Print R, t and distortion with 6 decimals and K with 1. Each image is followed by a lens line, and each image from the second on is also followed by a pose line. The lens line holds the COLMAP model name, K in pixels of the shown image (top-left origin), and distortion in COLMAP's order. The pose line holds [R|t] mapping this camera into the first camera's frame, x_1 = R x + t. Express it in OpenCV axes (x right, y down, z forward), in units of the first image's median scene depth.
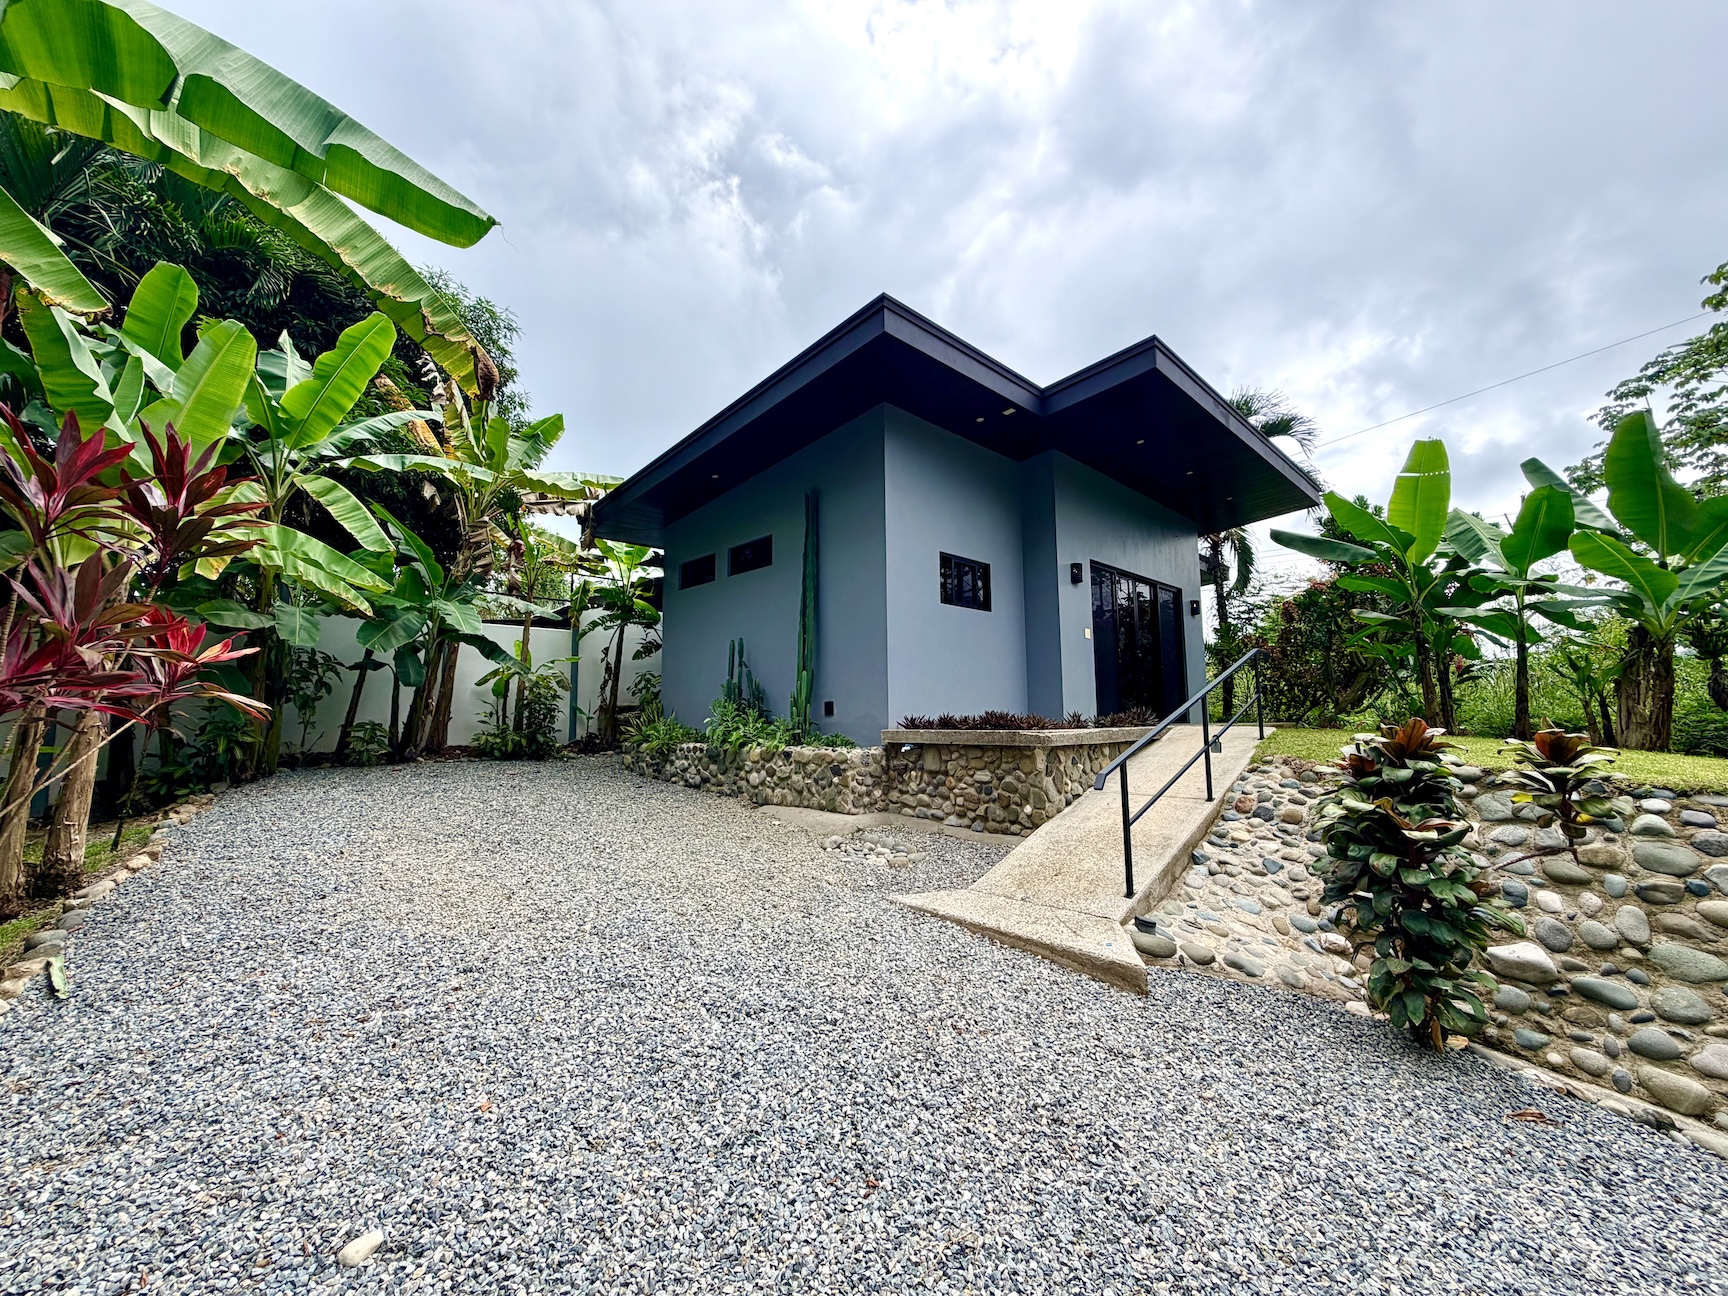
lens RADIAL K [[688.6, 0, 861.2], [0, 688.6, 646.2], [0, 0, 1]] dist [-0.001159, -0.000346]
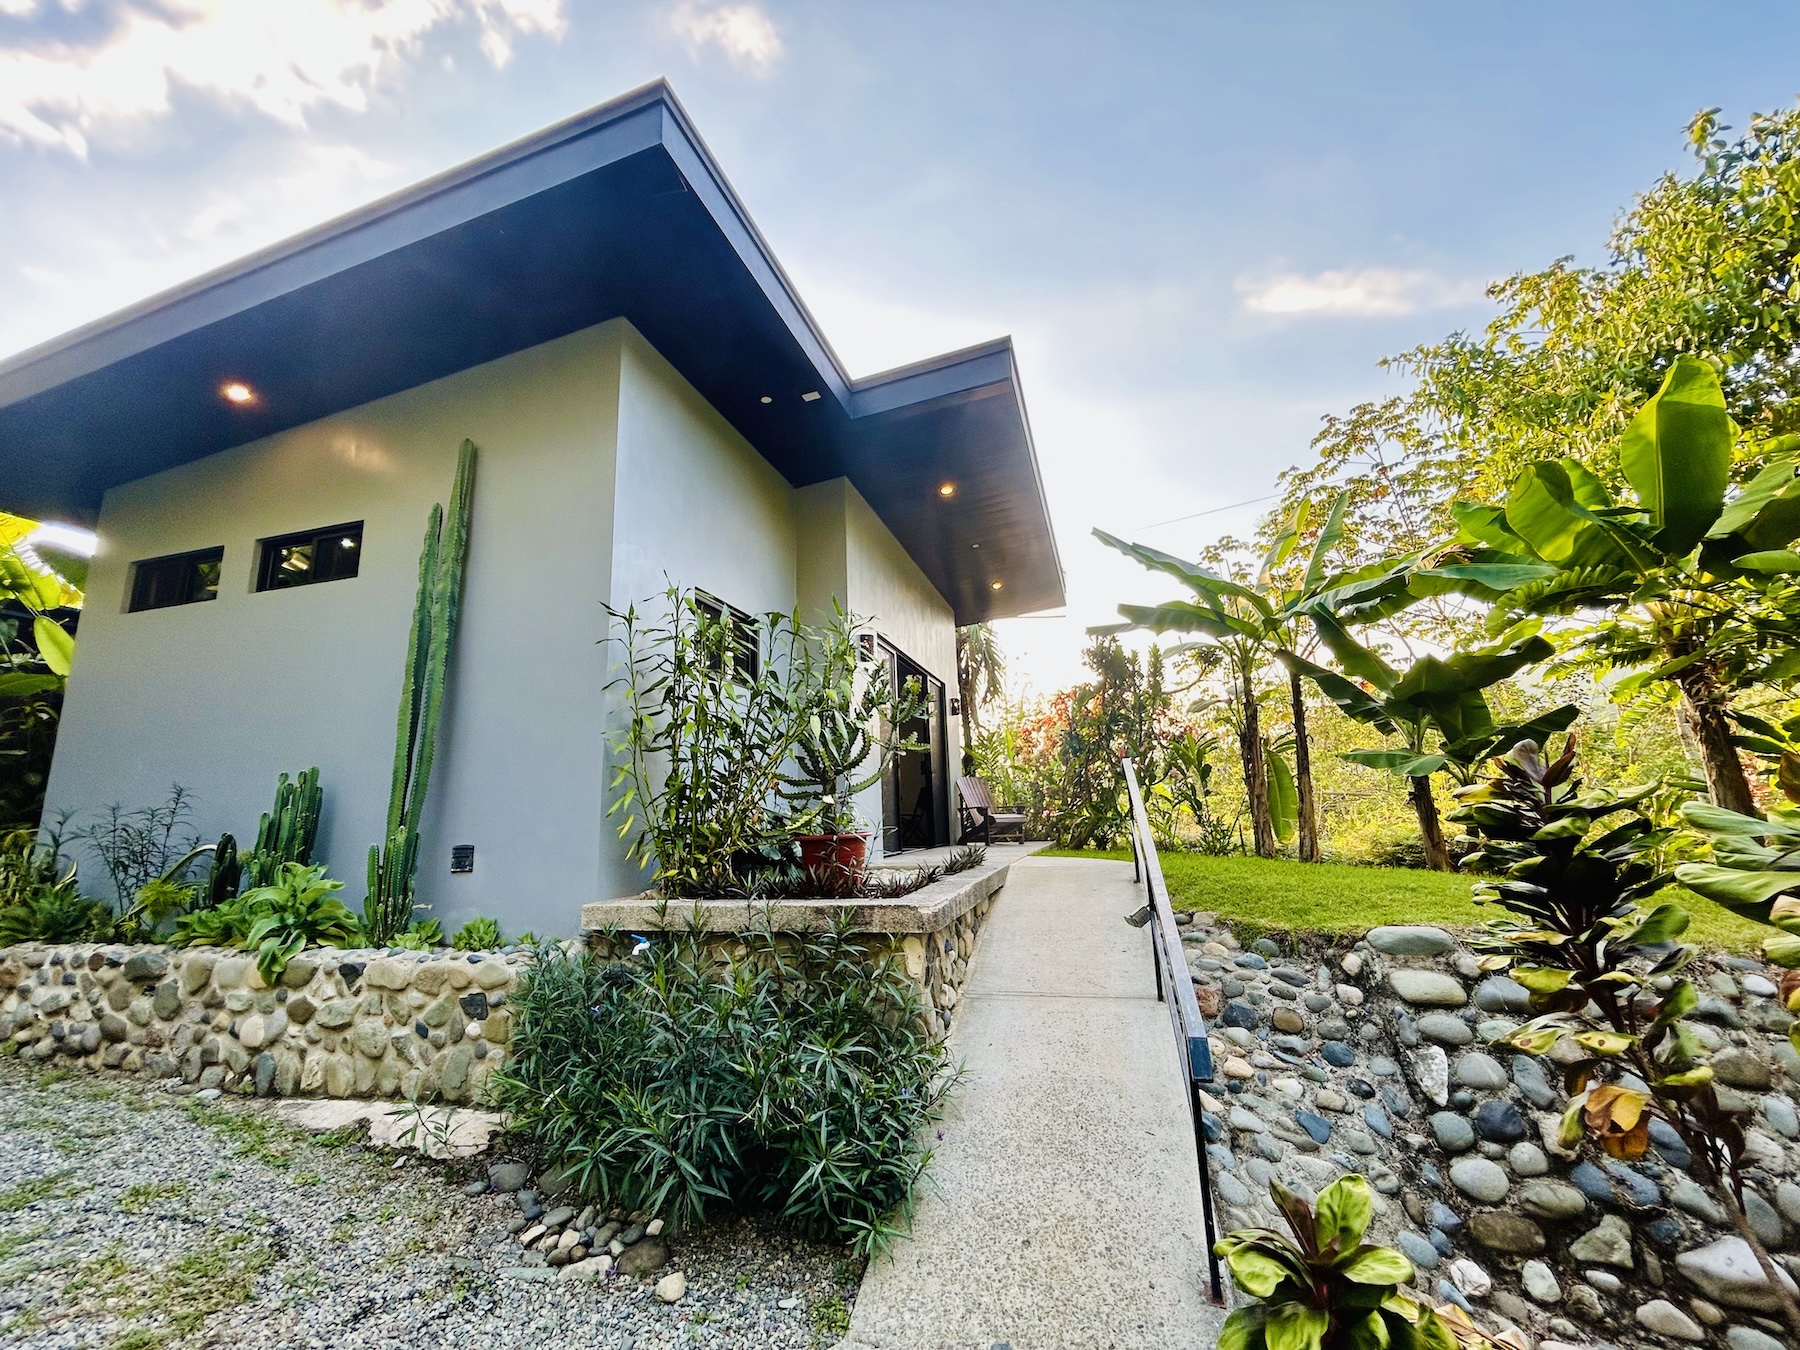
lens RADIAL K [[735.0, 0, 892.6], [0, 735.0, 668.5], [0, 0, 1]] dist [0.002672, 0.000263]
pose [[0.873318, 0.078370, 0.480805, -0.044910], [-0.027720, 0.993370, -0.111568, 0.002155], [-0.486360, 0.084107, 0.869701, 0.392732]]
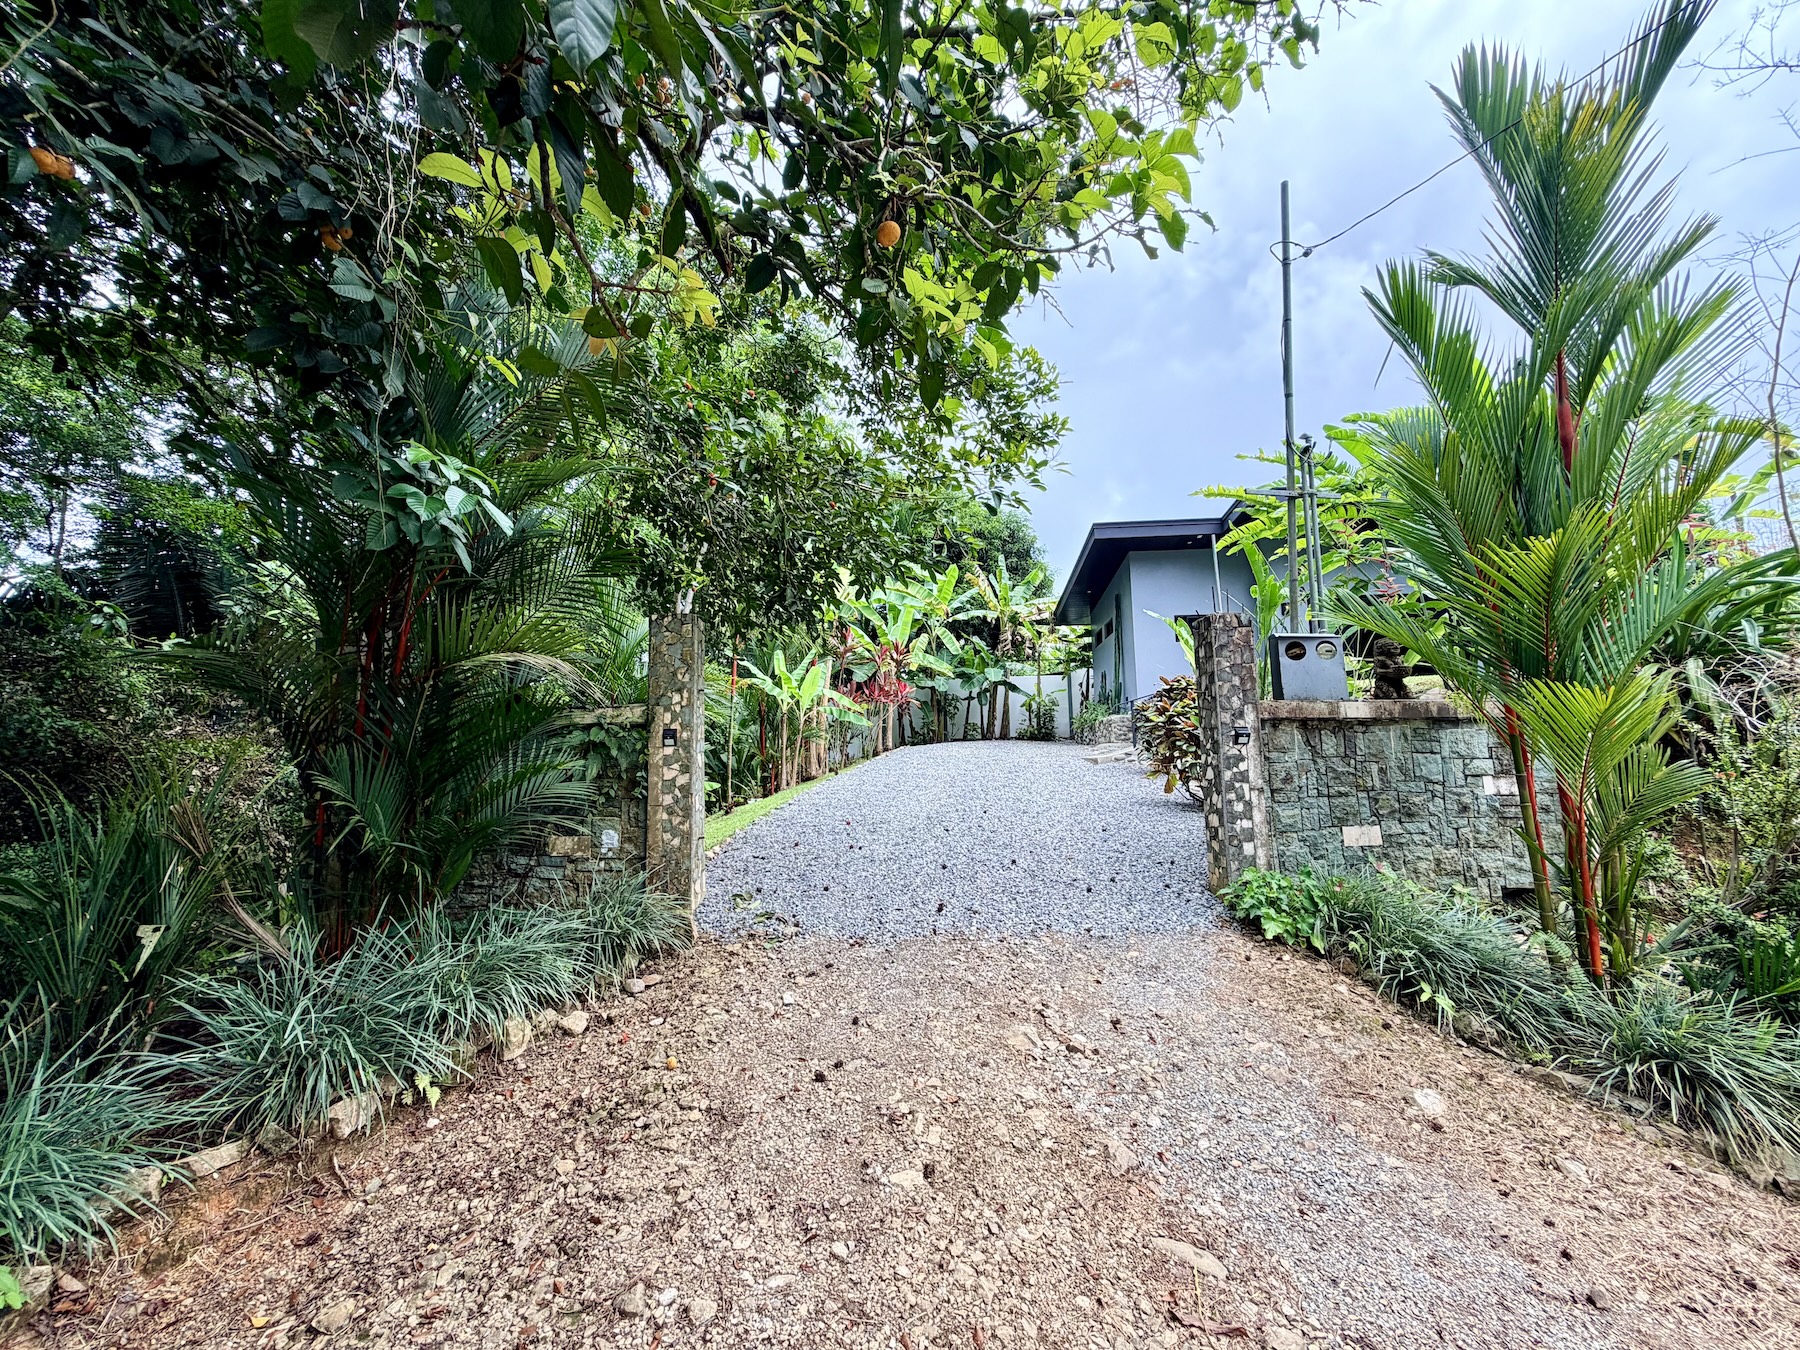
lens RADIAL K [[717.2, 0, 897.0], [0, 717.2, 673.1], [0, 0, 1]] dist [-0.001159, -0.000346]
pose [[0.658887, -0.102694, -0.745200, 1.254439], [0.080024, 0.994585, -0.066306, 0.110121], [0.747974, -0.015946, 0.663537, -1.070883]]
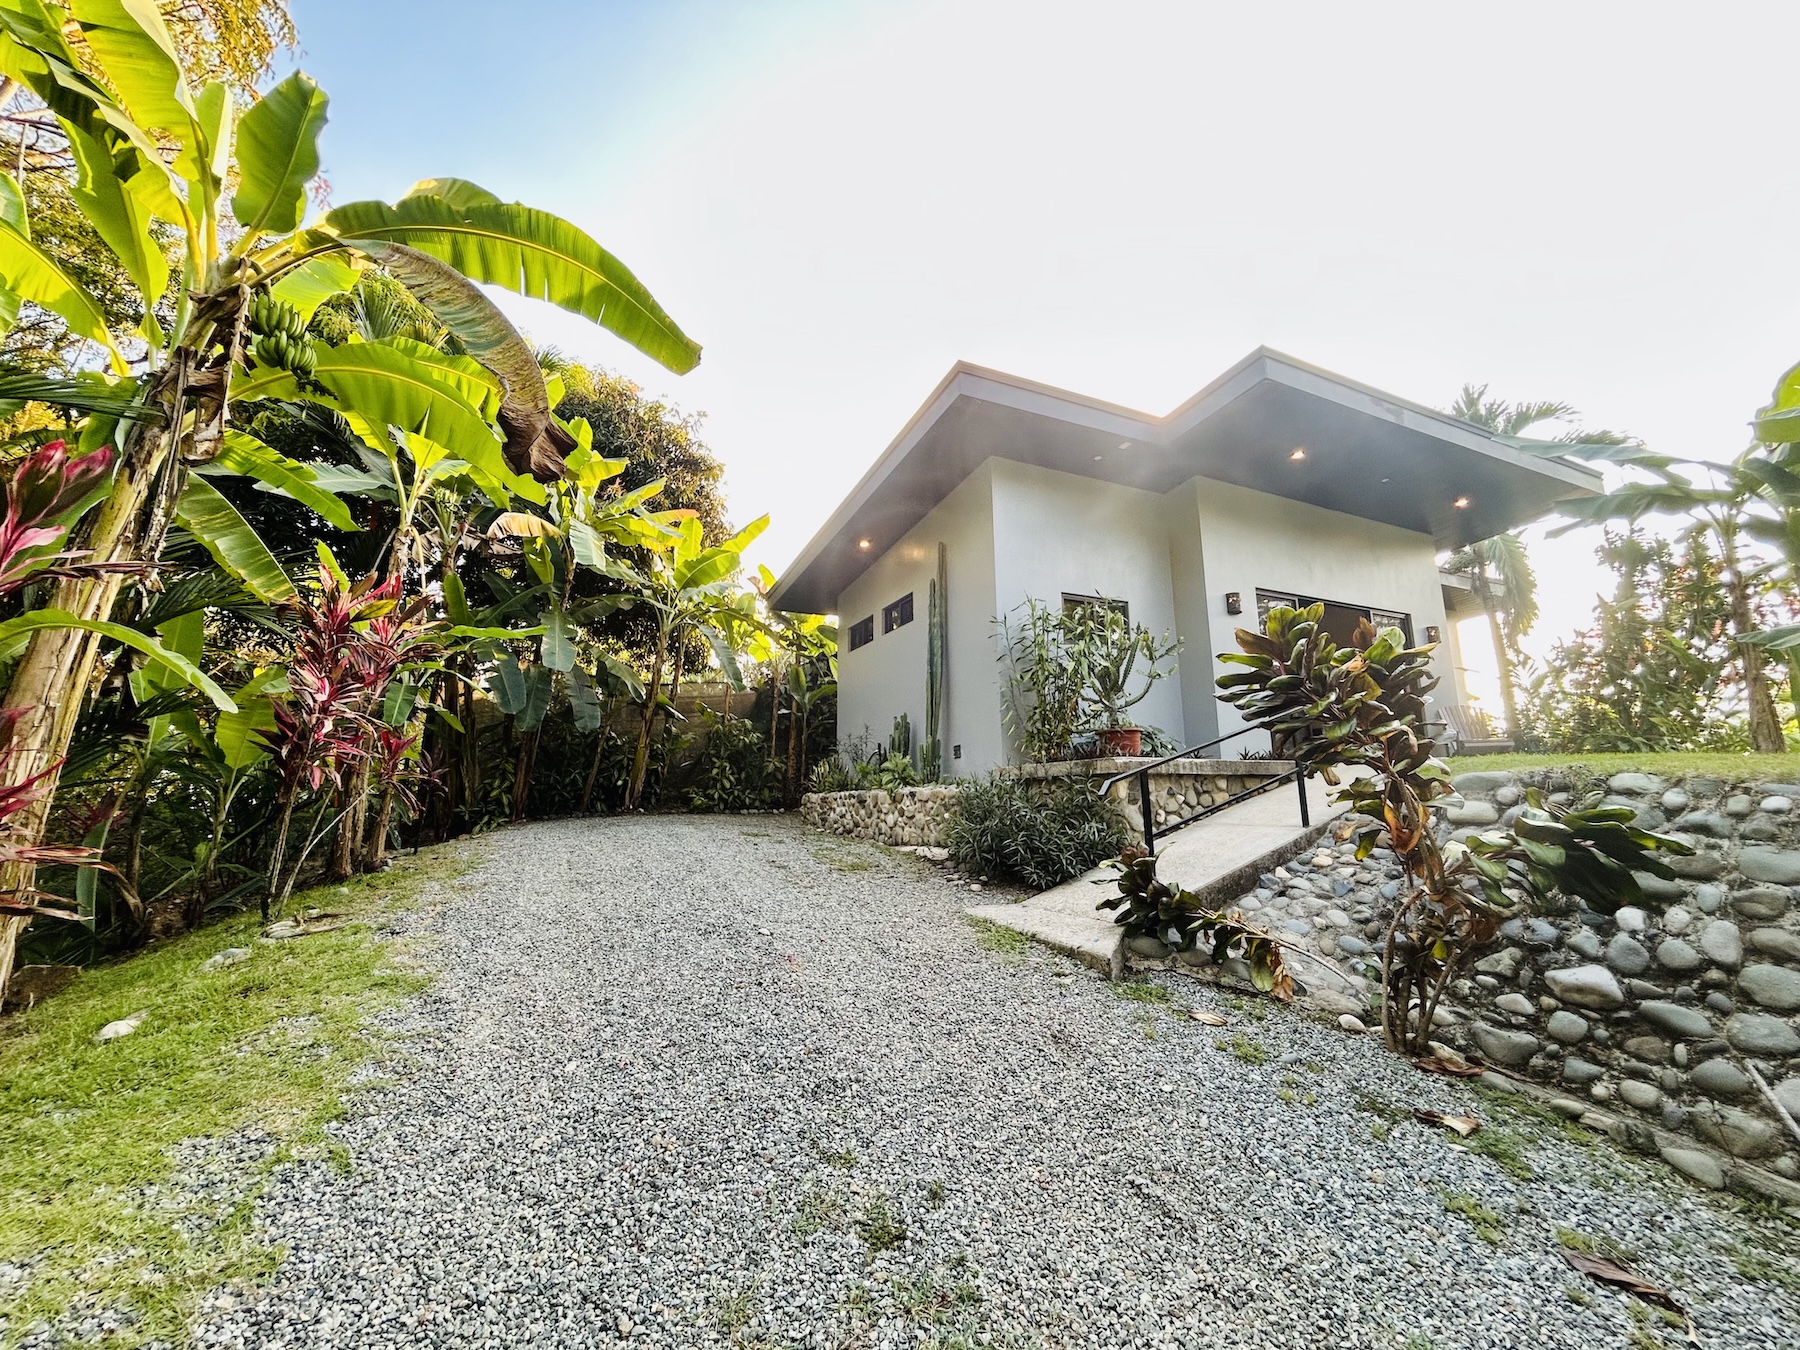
lens RADIAL K [[735.0, 0, 892.6], [0, 735.0, 668.5], [0, 0, 1]] dist [0.002672, 0.000263]
pose [[0.946804, -0.058224, -0.316498, 0.239167], [0.034193, 0.996130, -0.080963, 0.056441], [0.319988, 0.065834, 0.945132, -0.092554]]
